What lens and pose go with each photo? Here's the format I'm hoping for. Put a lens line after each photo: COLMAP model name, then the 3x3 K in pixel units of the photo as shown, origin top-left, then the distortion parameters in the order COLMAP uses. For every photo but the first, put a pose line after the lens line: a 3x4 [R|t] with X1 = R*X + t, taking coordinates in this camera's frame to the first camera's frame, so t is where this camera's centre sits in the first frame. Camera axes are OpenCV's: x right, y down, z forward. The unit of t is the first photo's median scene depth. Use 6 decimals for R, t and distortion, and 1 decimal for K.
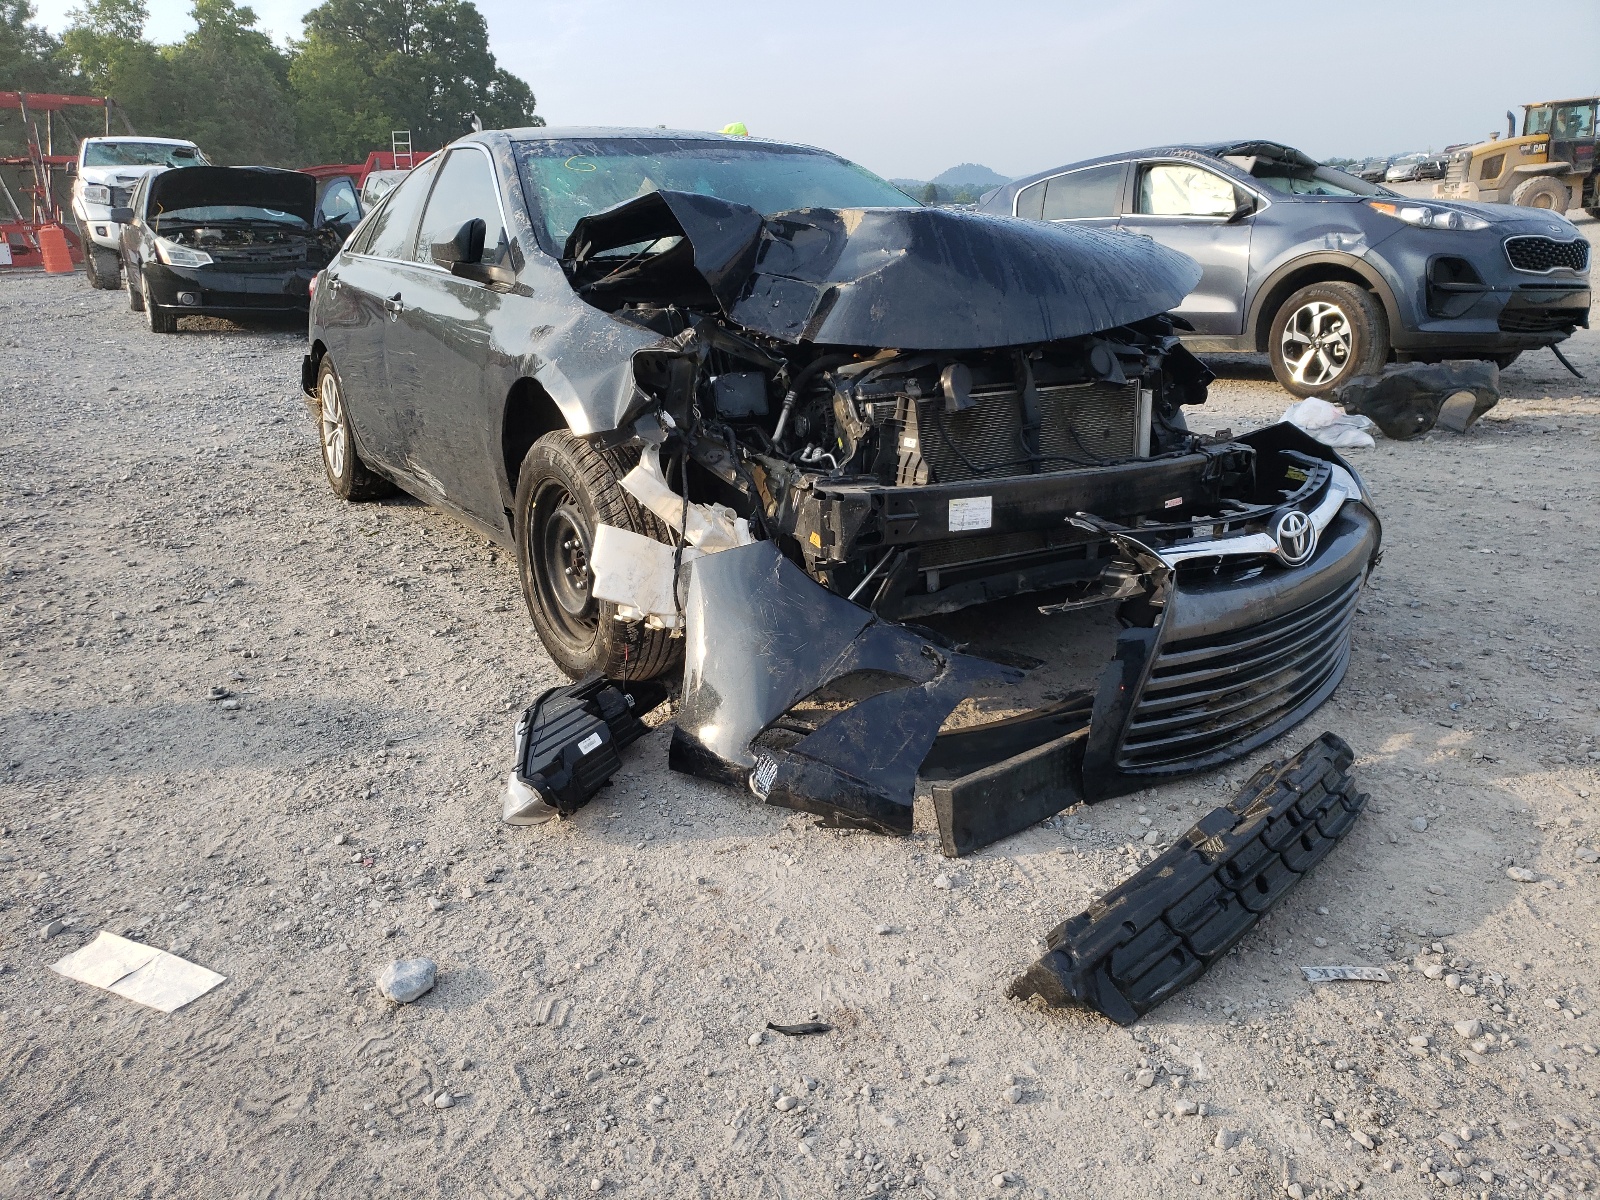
lens RADIAL K [[1204.7, 0, 800.1], [0, 1204.7, 621.5], [0, 0, 1]] dist [0.050022, -0.067957]
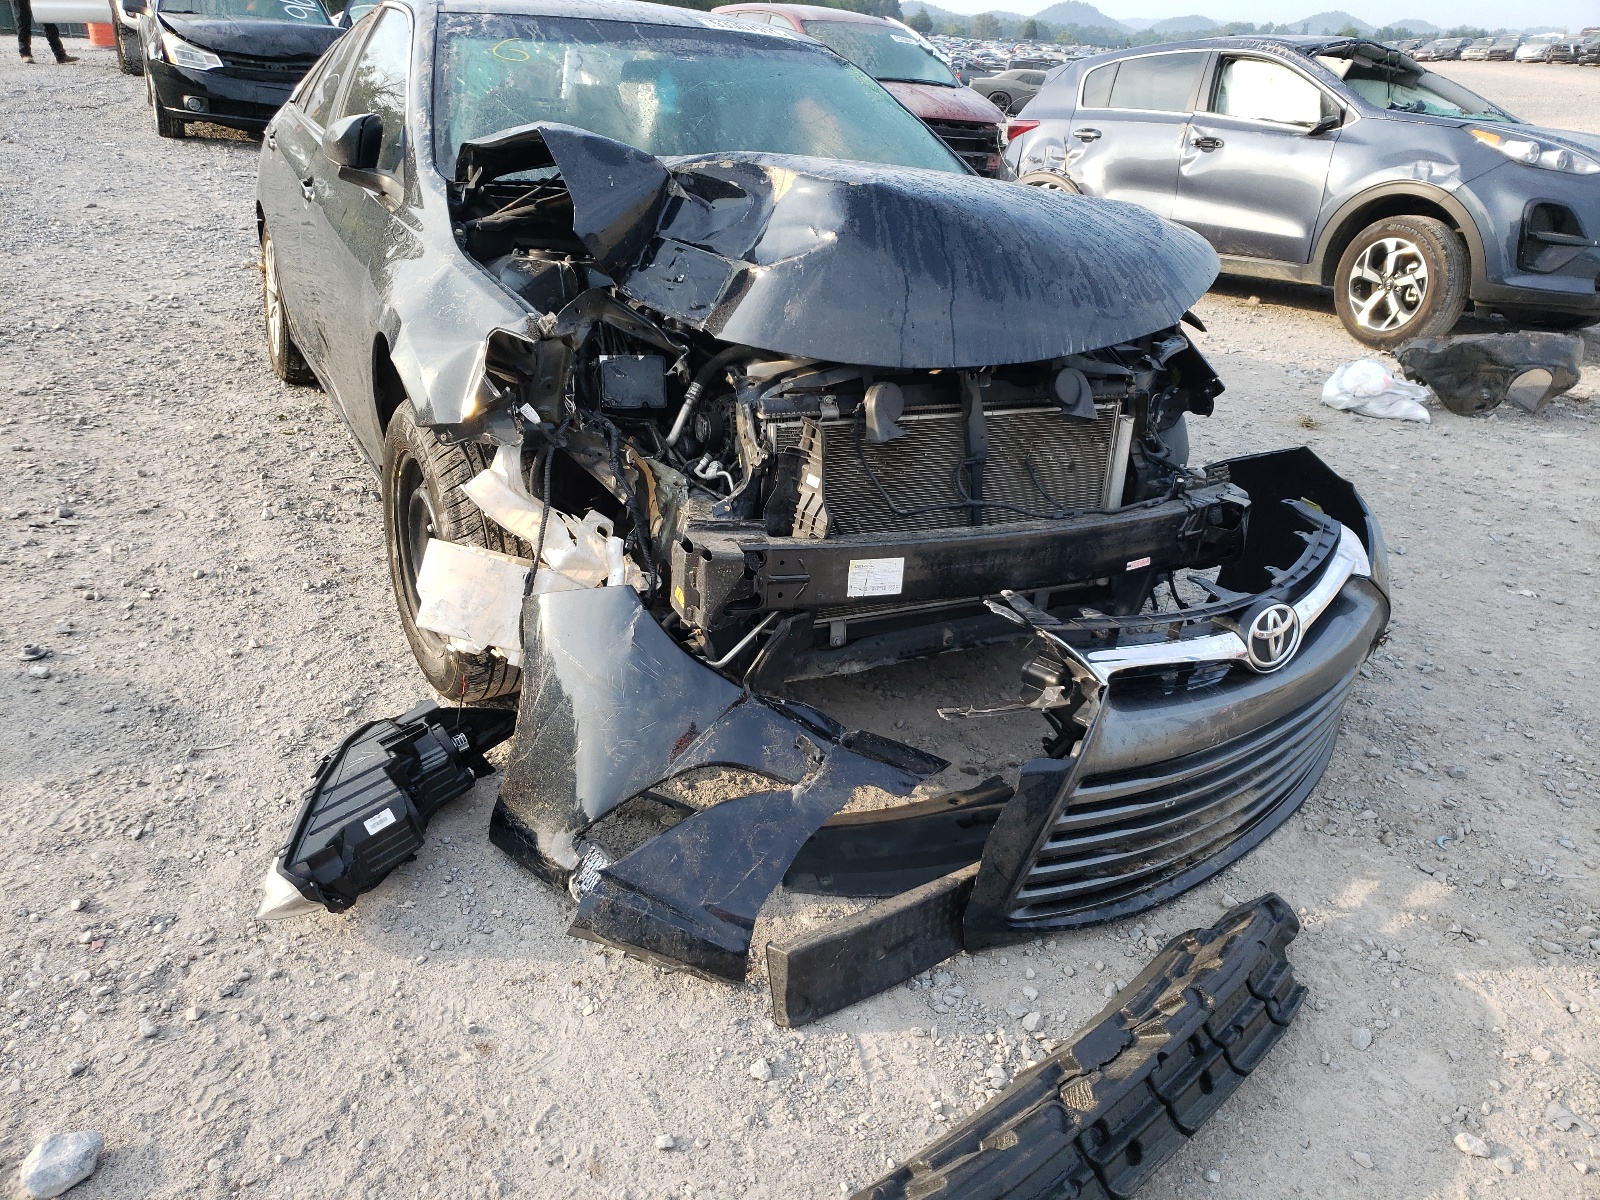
lens RADIAL K [[1226.2, 0, 800.0], [0, 1226.2, 600.0], [0, 0, 1]] dist [0.020340, -0.002572]
pose [[0.994988, 0.097610, -0.021690, 0.102945], [-0.094987, 0.990452, 0.099907, -0.142824], [0.031235, -0.097346, 0.994760, 0.160686]]
